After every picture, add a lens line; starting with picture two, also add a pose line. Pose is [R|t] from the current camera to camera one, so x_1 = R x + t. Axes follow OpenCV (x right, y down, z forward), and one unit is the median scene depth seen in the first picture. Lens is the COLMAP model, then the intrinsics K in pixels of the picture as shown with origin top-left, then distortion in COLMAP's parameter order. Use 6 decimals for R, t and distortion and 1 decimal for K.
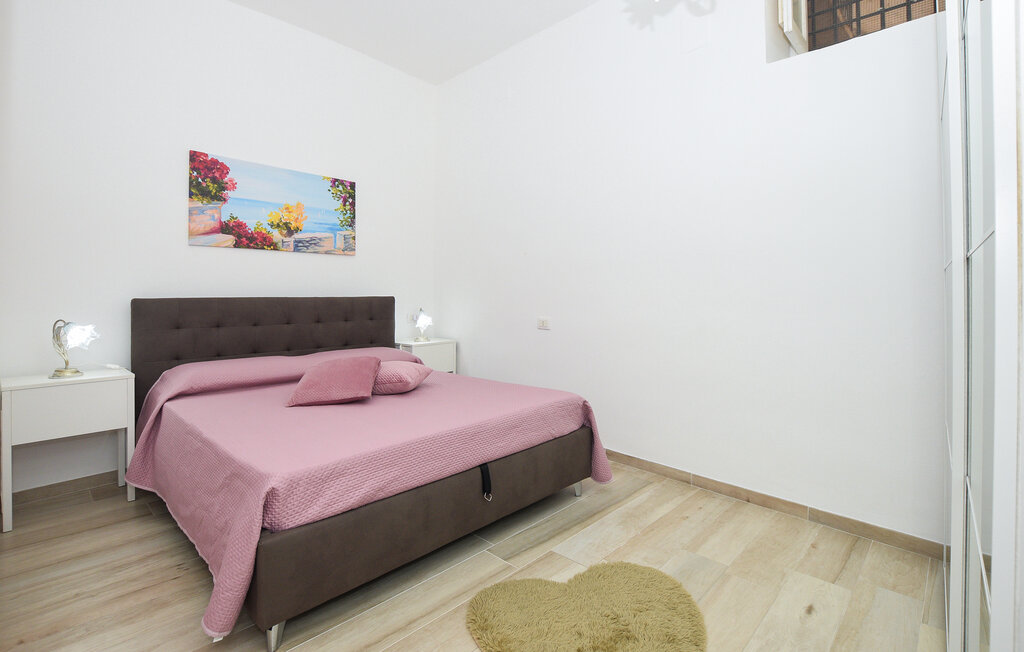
lens RADIAL K [[455.6, 0, 521.1], [0, 455.6, 304.7], [0, 0, 1]] dist [-0.002127, -0.000316]
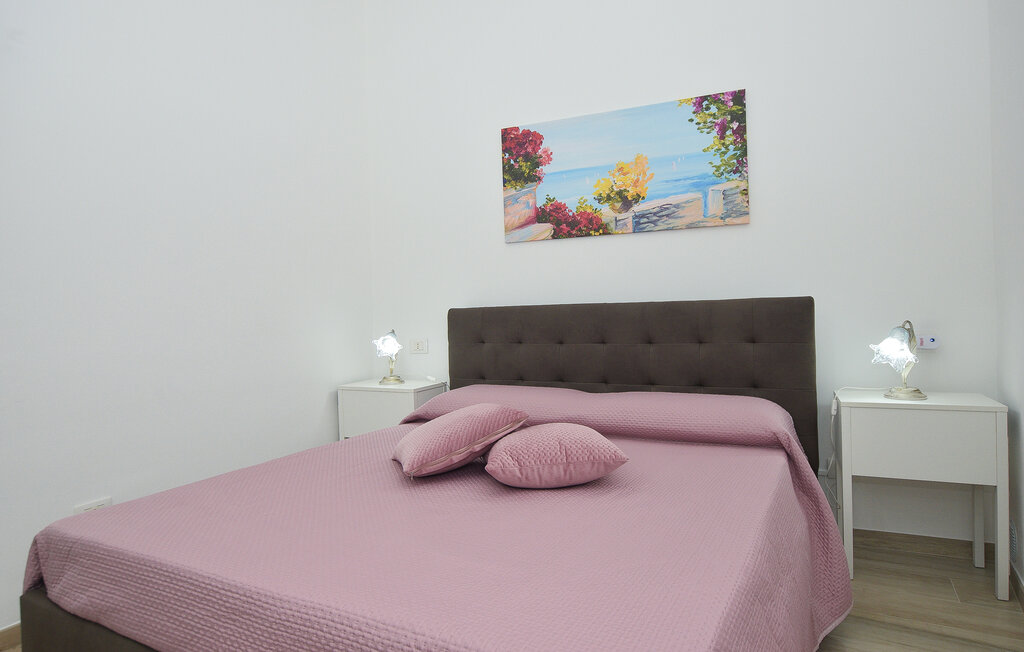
lens RADIAL K [[684.7, 0, 512.3], [0, 684.7, 321.3], [0, 0, 1]] dist [0.007759, 0.001155]
pose [[0.240181, 0.004528, -0.970718, 0.425943], [0.002950, 0.999981, 0.005395, 0.004256], [0.970724, -0.004159, 0.240163, 0.618390]]
